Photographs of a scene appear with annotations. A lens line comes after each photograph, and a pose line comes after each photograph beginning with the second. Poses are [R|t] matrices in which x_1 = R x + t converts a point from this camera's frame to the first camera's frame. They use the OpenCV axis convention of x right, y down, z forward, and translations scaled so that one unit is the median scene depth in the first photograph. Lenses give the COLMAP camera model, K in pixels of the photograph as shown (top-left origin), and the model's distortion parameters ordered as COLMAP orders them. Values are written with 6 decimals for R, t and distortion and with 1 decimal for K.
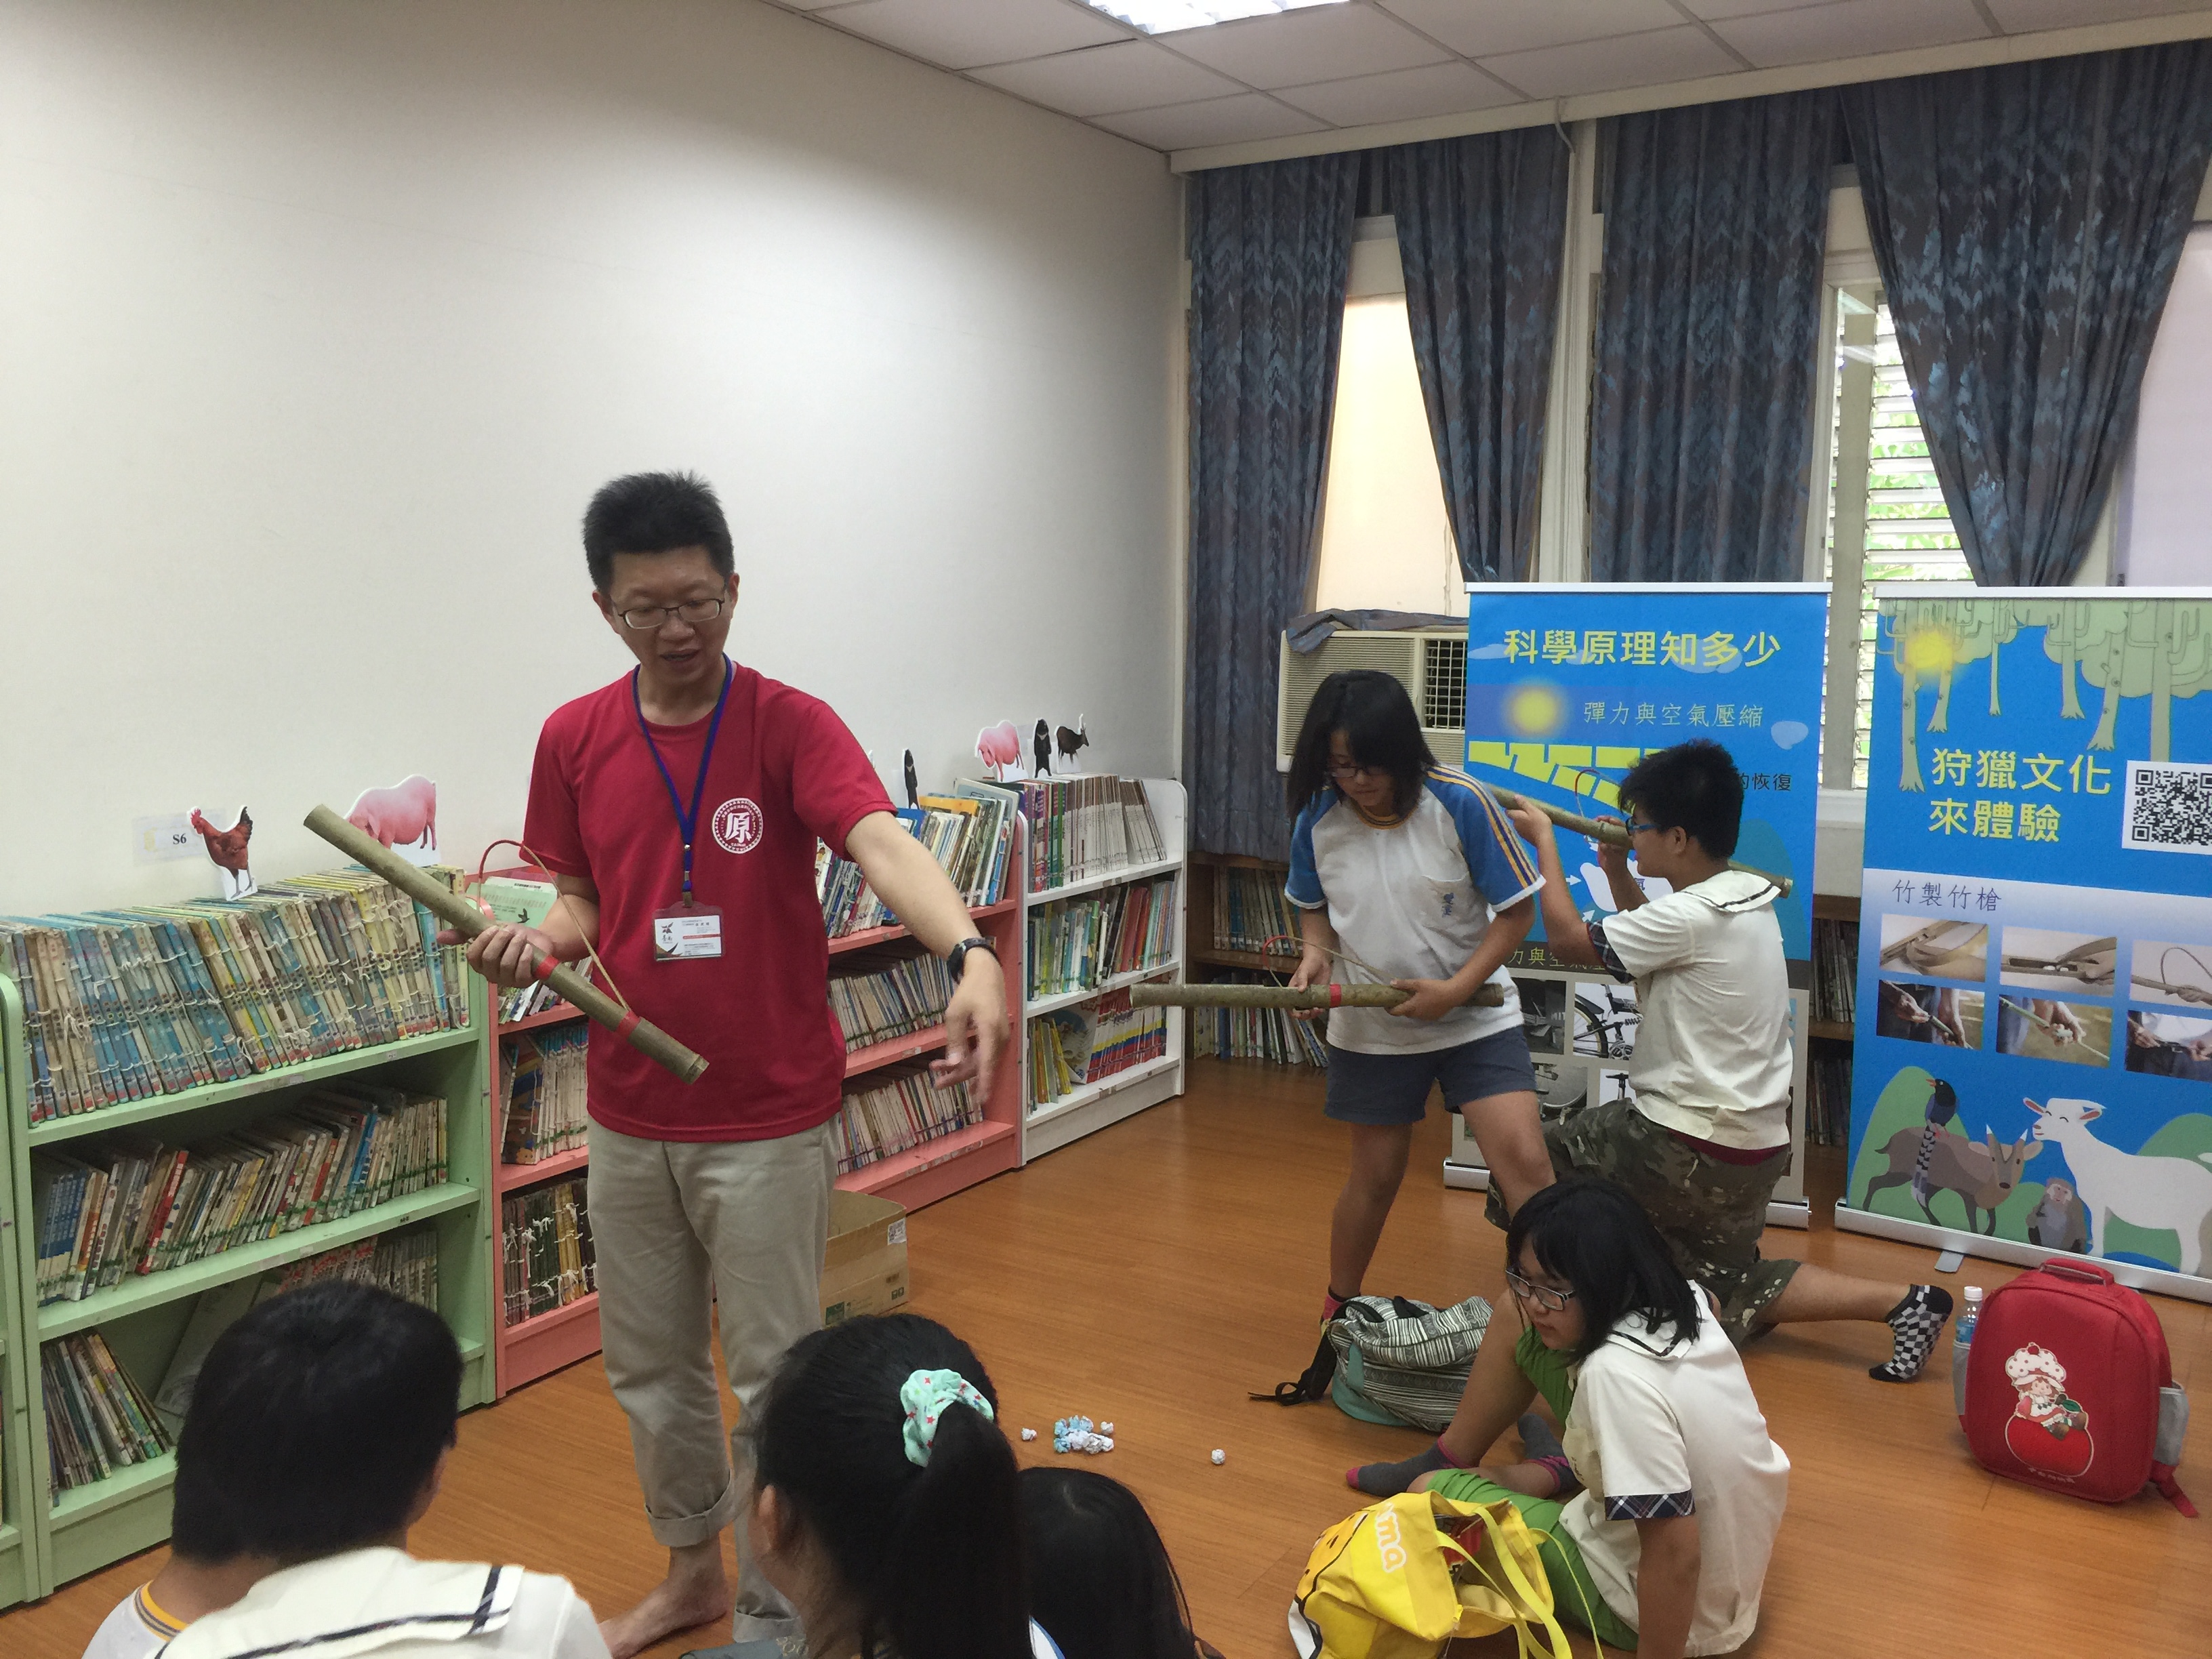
lens RADIAL K [[1938.5, 0, 1117.2], [0, 1938.5, 815.0], [0, 0, 1]] dist [0.058794, -0.043773]
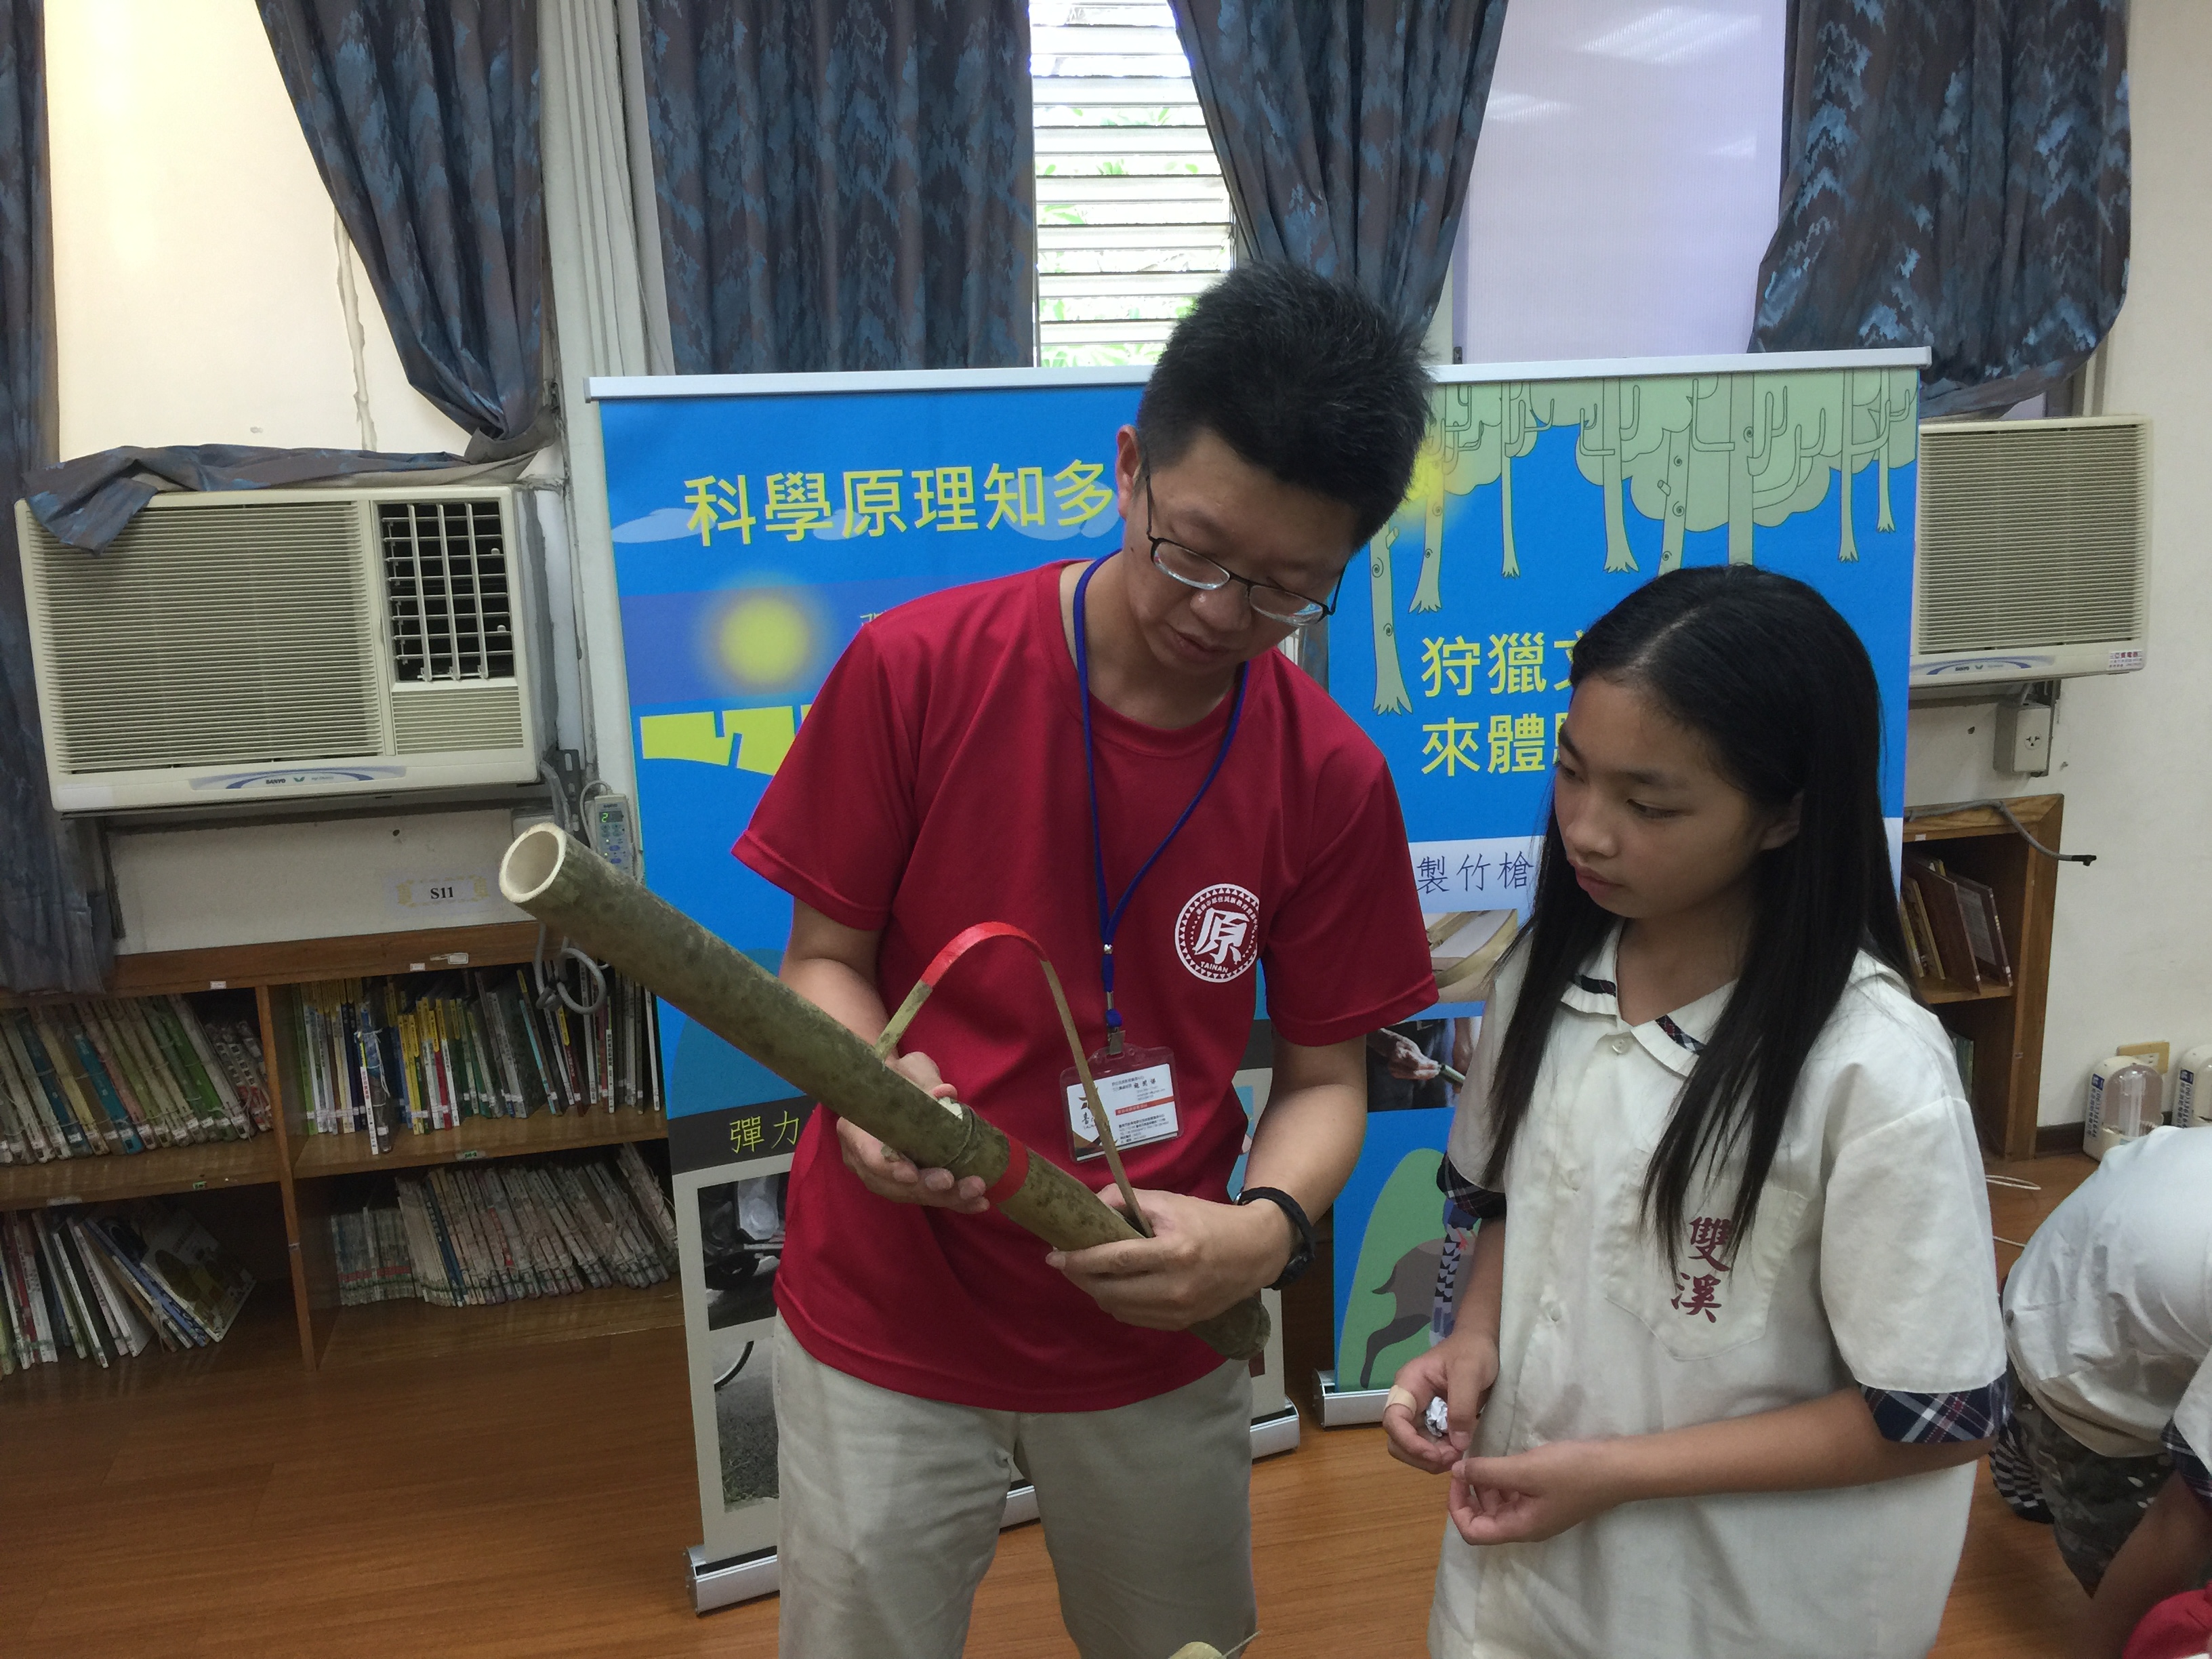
lens RADIAL K [[1938.5, 0, 1111.8], [0, 1938.5, 810.2], [0, 0, 1]] dist [0.058794, -0.043773]
pose [[0.722865, -0.170551, 0.669611, -0.061525], [0.111484, 0.985151, 0.130569, -0.070920], [-0.681937, -0.019733, 0.731145, 0.628078]]
